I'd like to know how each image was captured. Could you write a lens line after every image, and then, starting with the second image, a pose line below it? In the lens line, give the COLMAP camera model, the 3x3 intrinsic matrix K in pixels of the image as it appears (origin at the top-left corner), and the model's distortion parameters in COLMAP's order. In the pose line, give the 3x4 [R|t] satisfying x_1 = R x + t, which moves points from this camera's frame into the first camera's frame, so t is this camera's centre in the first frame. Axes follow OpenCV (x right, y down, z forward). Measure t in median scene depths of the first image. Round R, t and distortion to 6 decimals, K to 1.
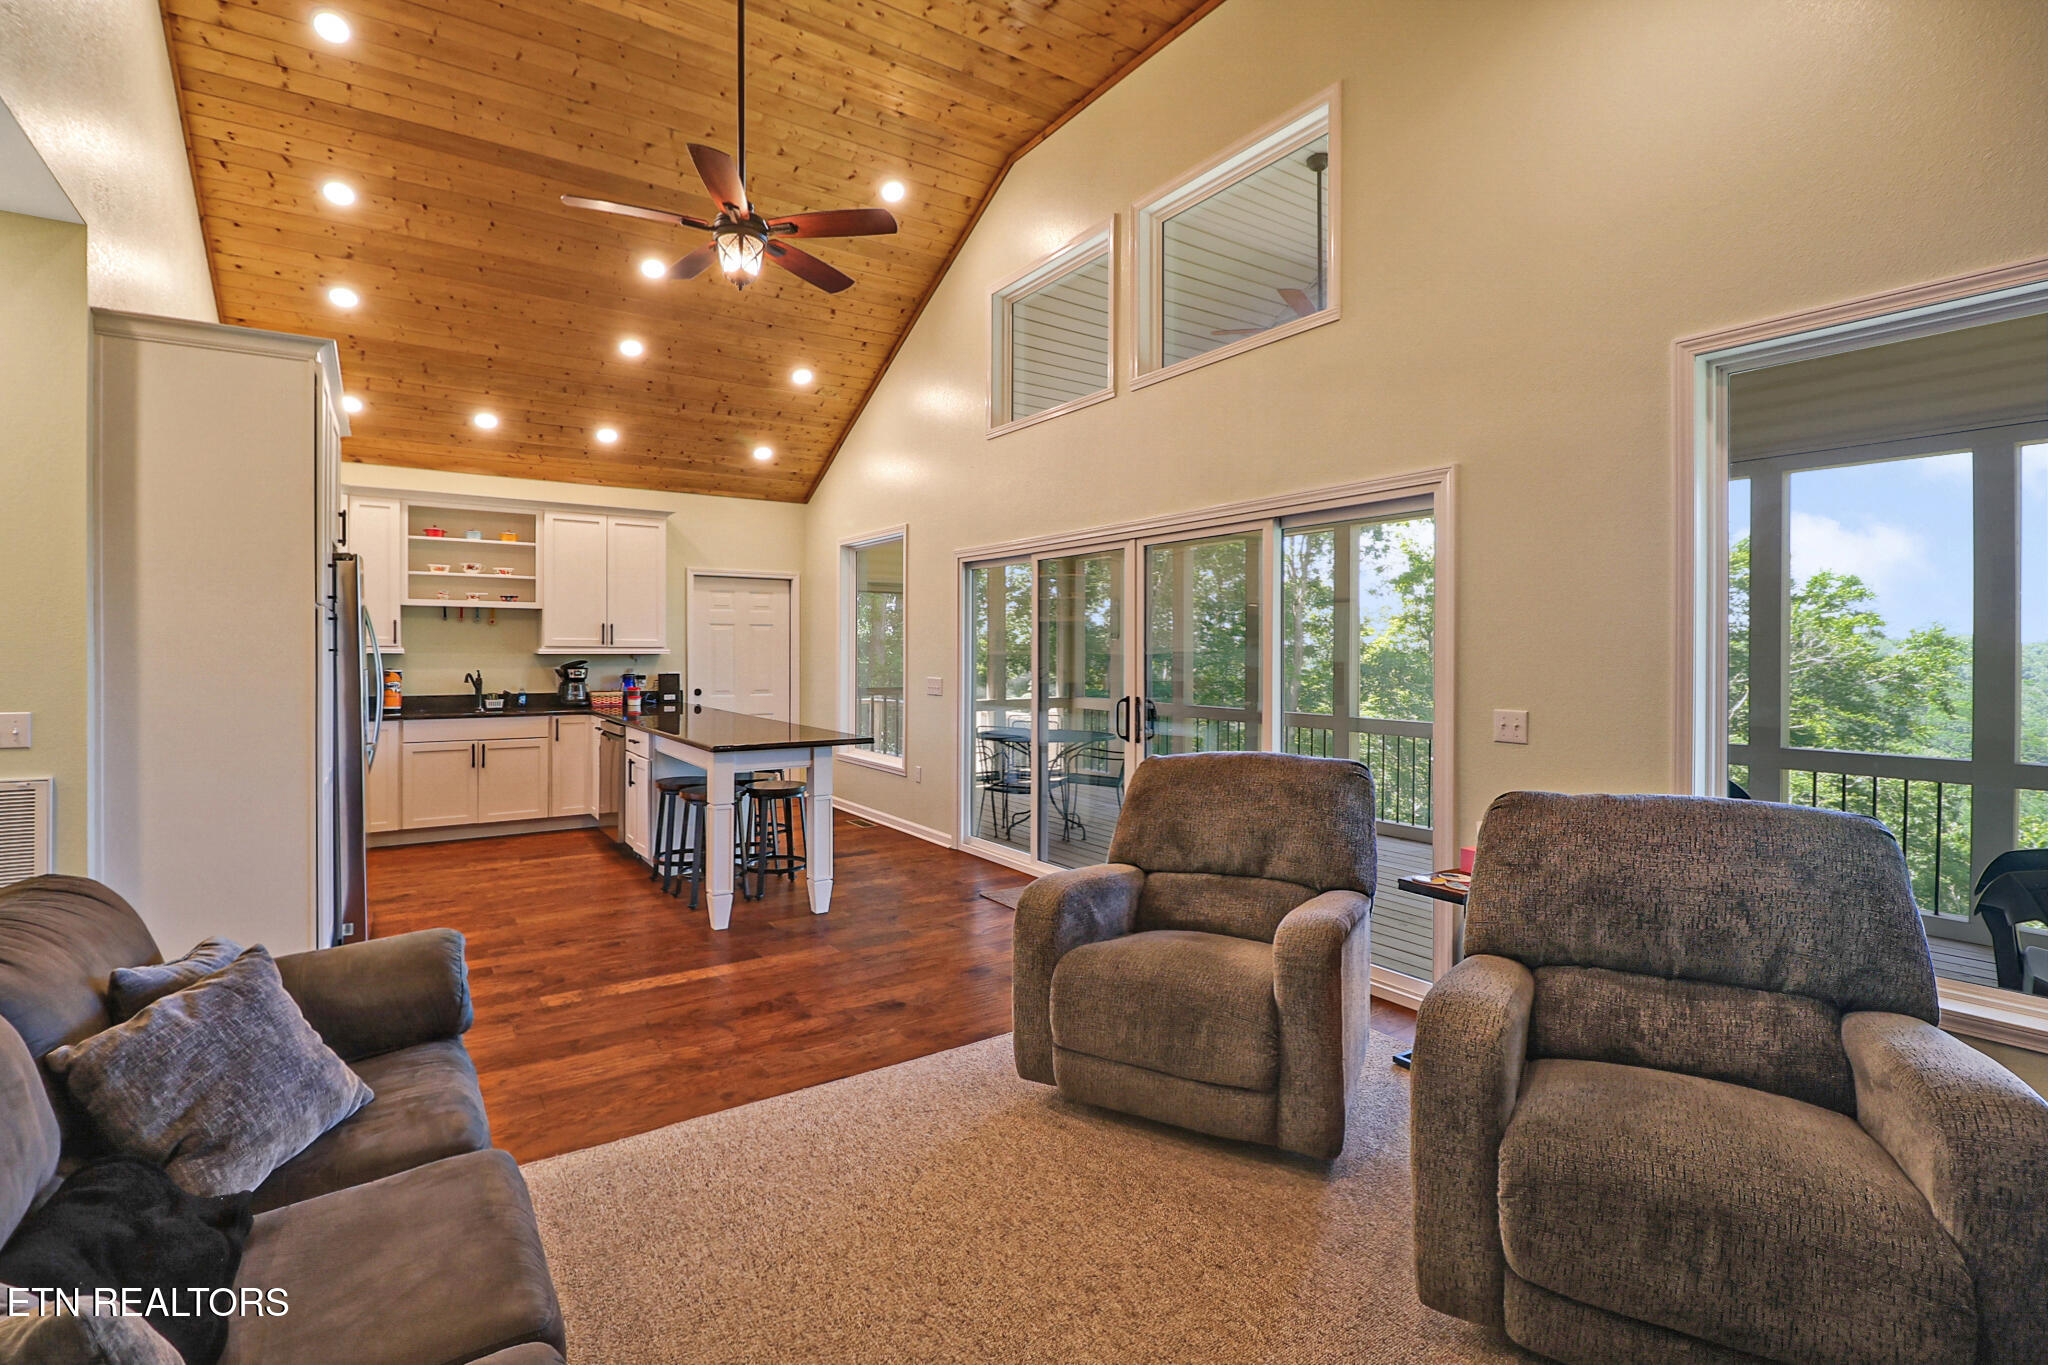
lens RADIAL K [[938.1, 0, 1010.4], [0, 938.1, 665.1], [0, 0, 1]] dist [0.000532, -0.012349]
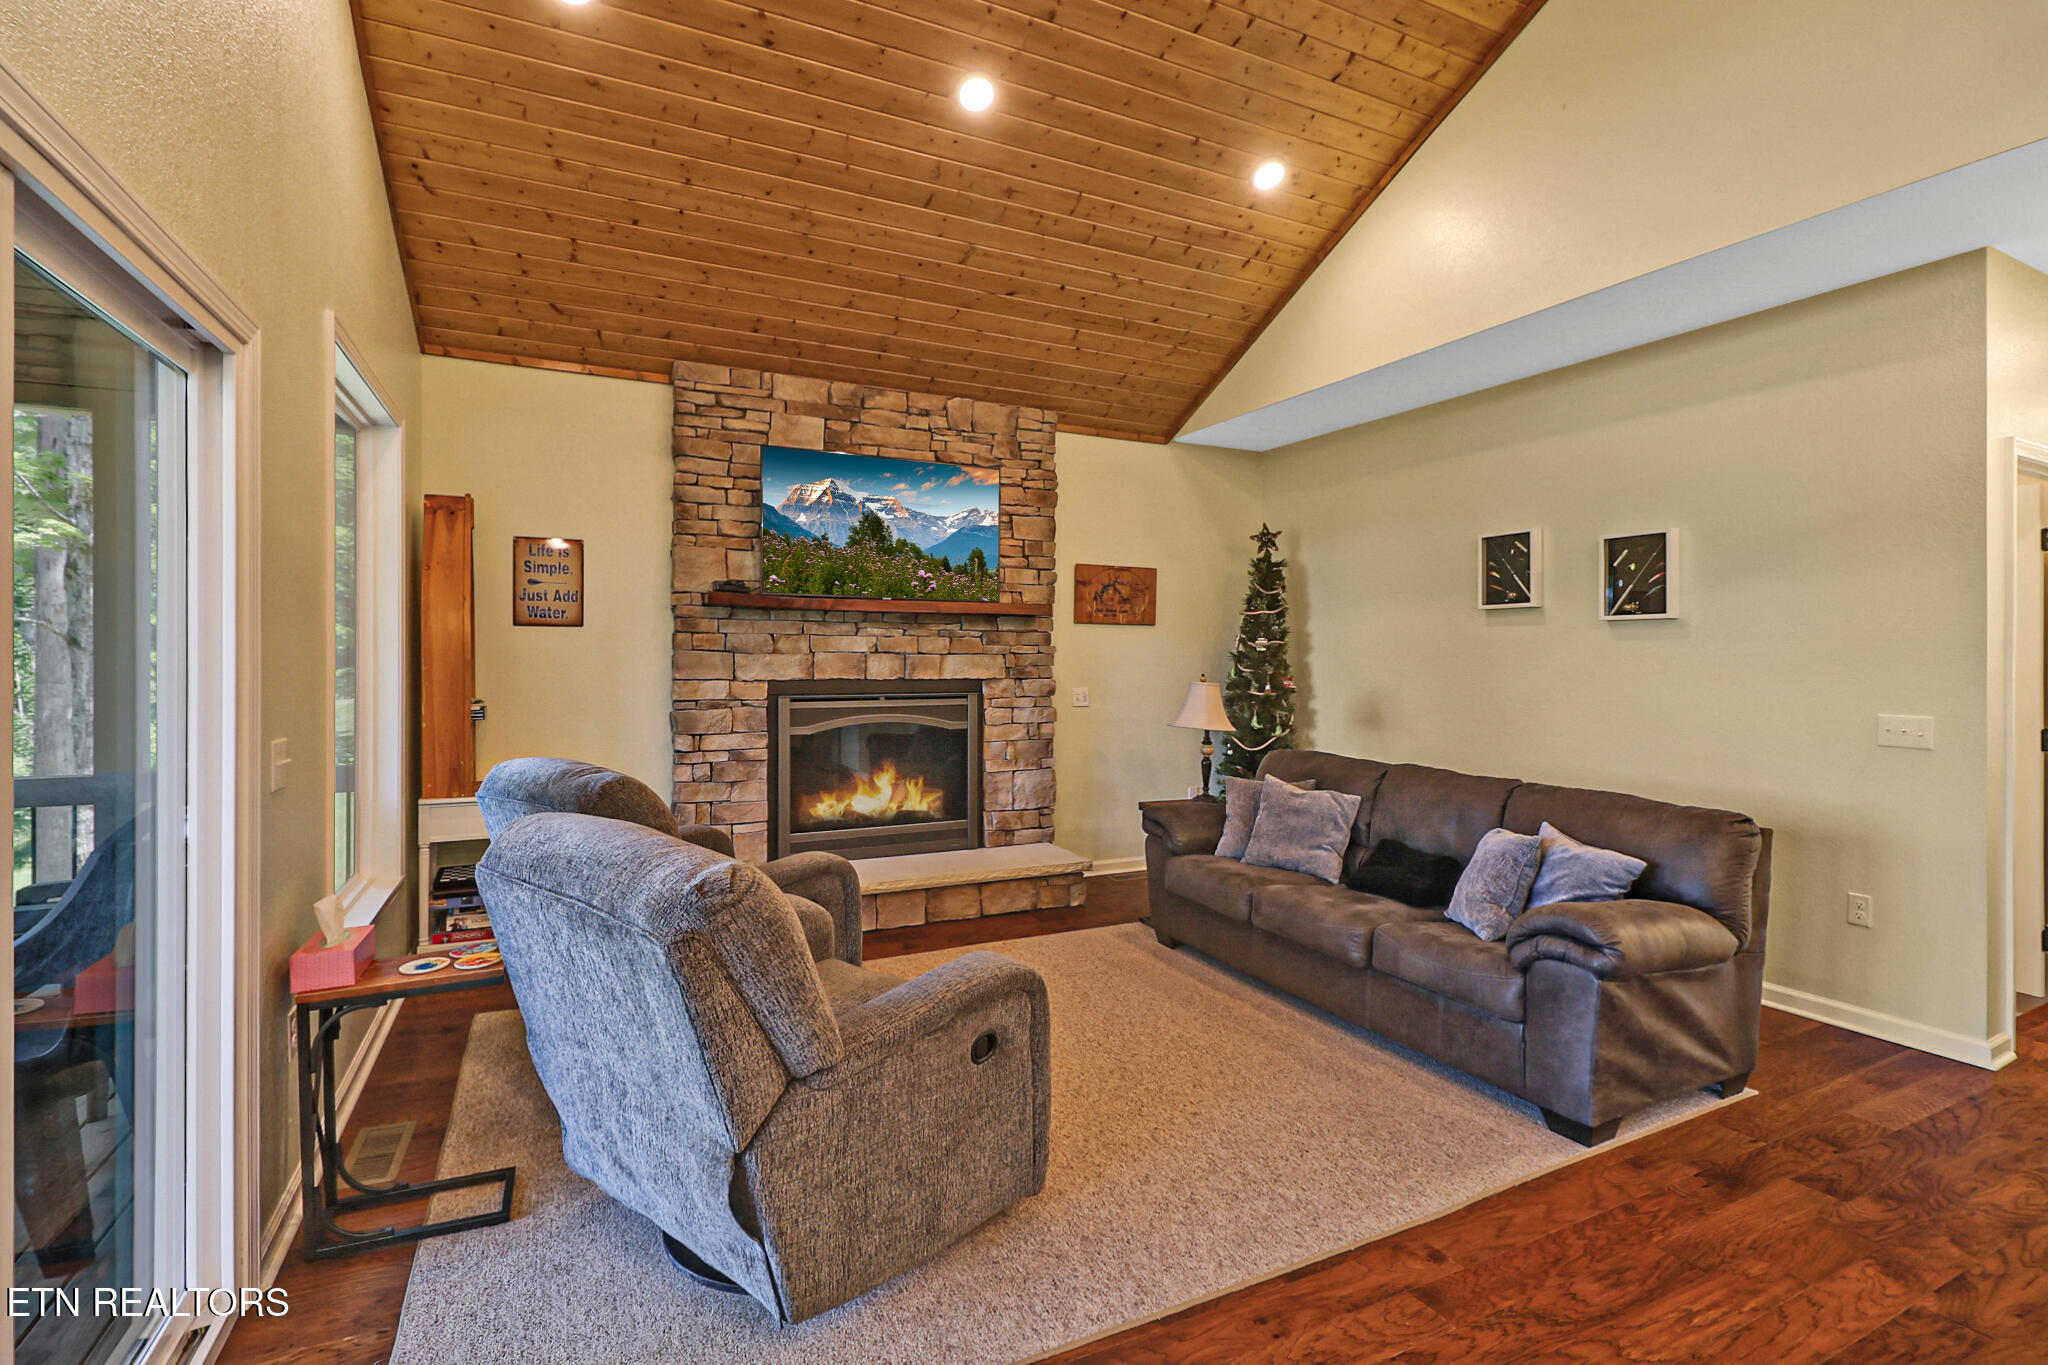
lens RADIAL K [[938.1, 0, 1009.6], [0, 938.1, 657.3], [0, 0, 1]] dist [0.000532, -0.012349]
pose [[-0.989247, -0.010720, 0.145859, -0.030155], [-0.008414, 0.999830, 0.016420, -0.010773], [-0.146010, 0.015016, -0.989169, 0.748131]]
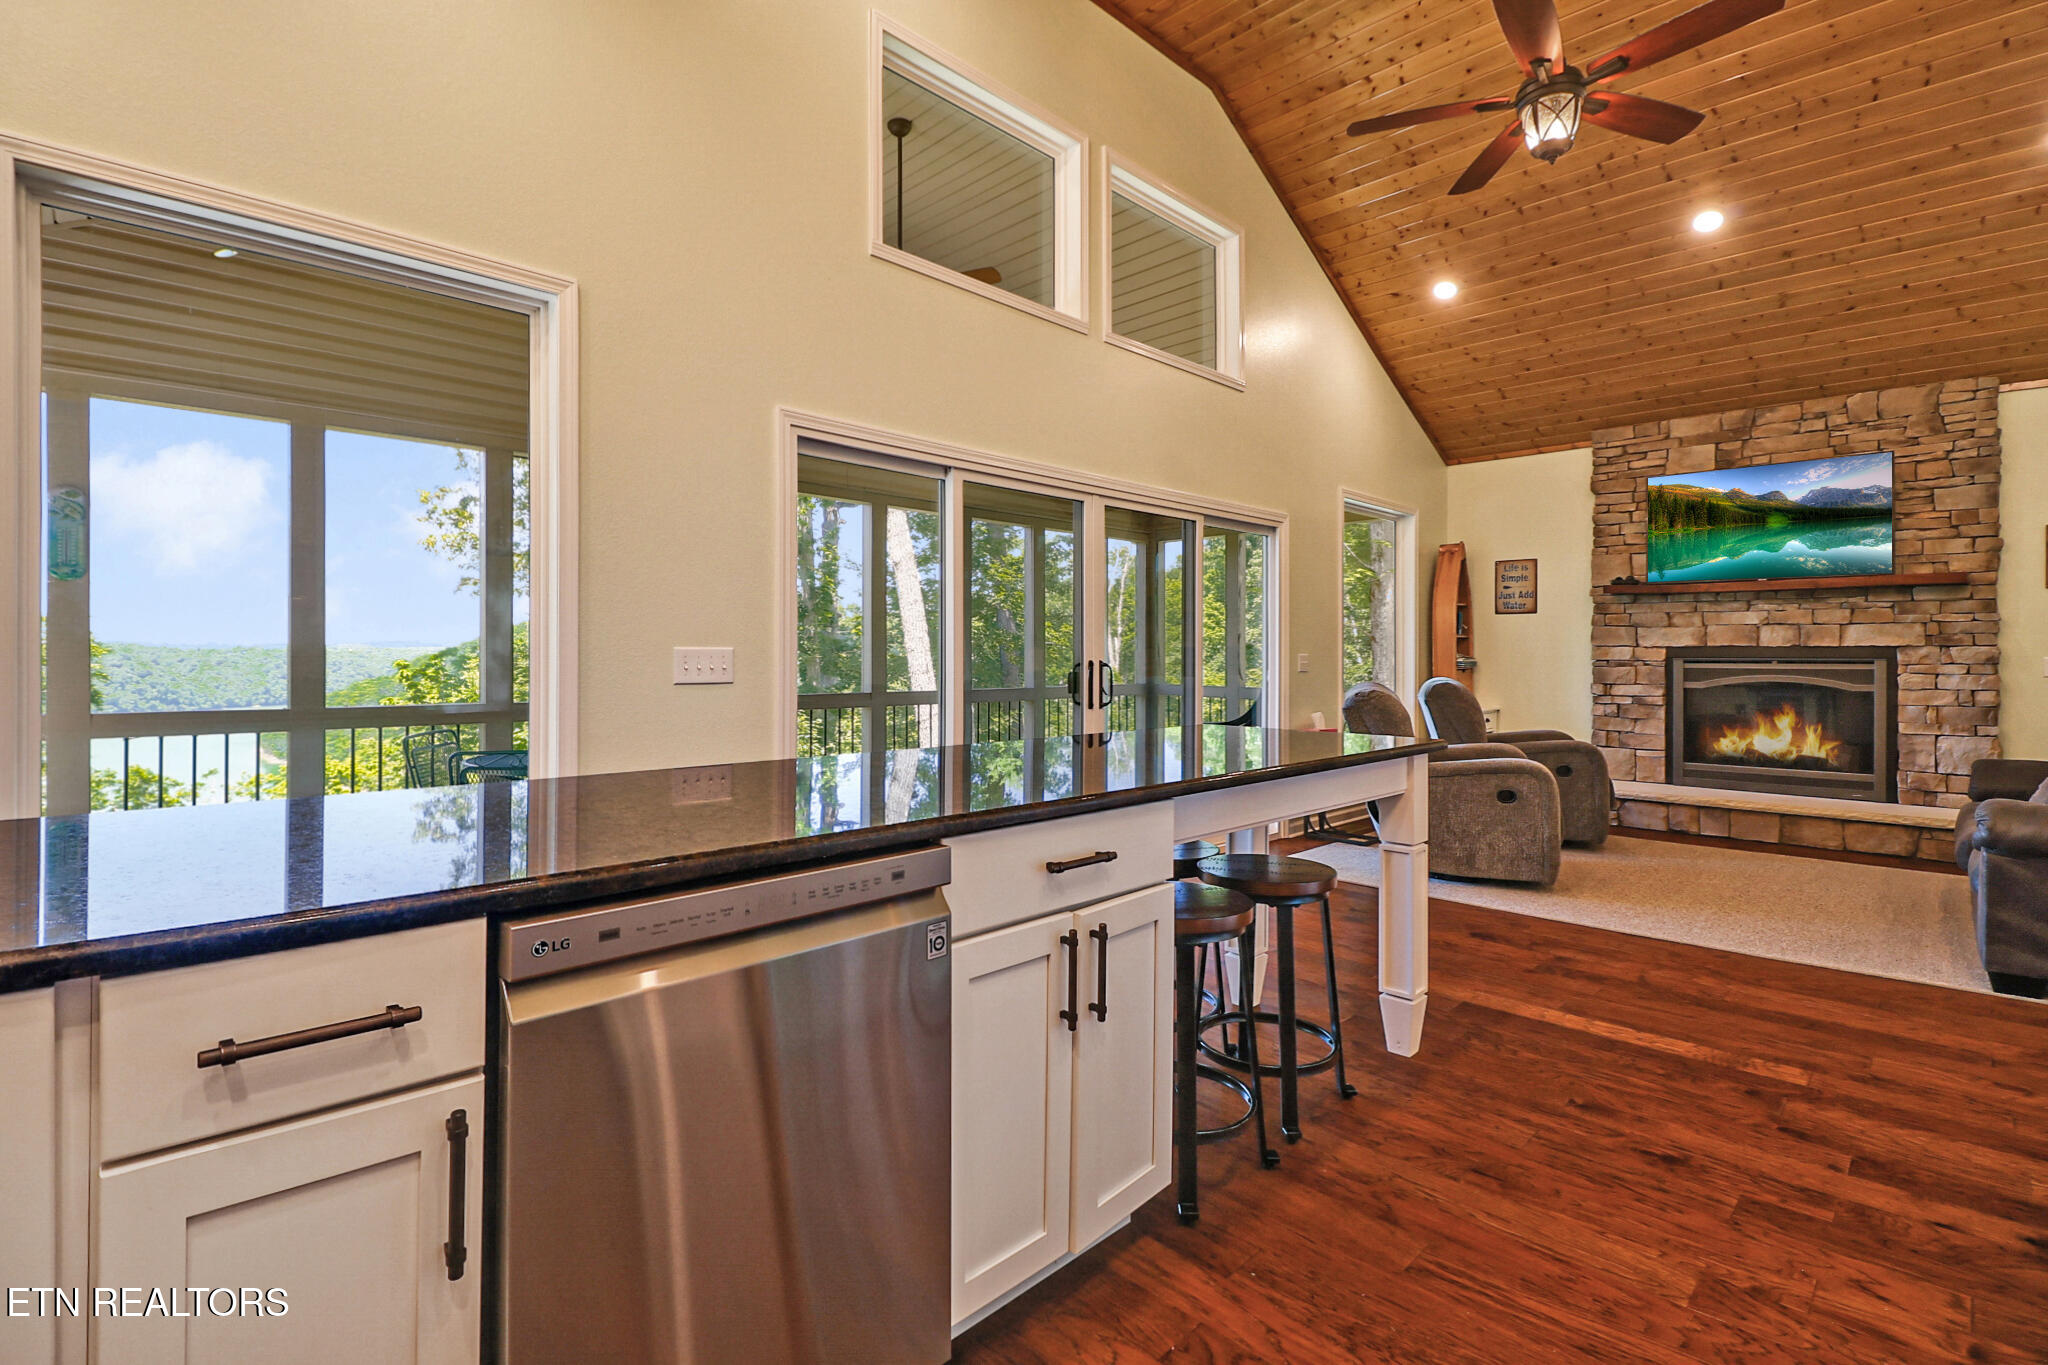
lens RADIAL K [[938.1, 0, 1018.2], [0, 938.1, 653.0], [0, 0, 1]] dist [0.000532, -0.012349]
pose [[-0.185808, -0.004367, 0.982576, -0.569983], [0.009127, 0.999939, 0.006170, 0.014282], [-0.982544, 0.010115, -0.185757, 0.905945]]
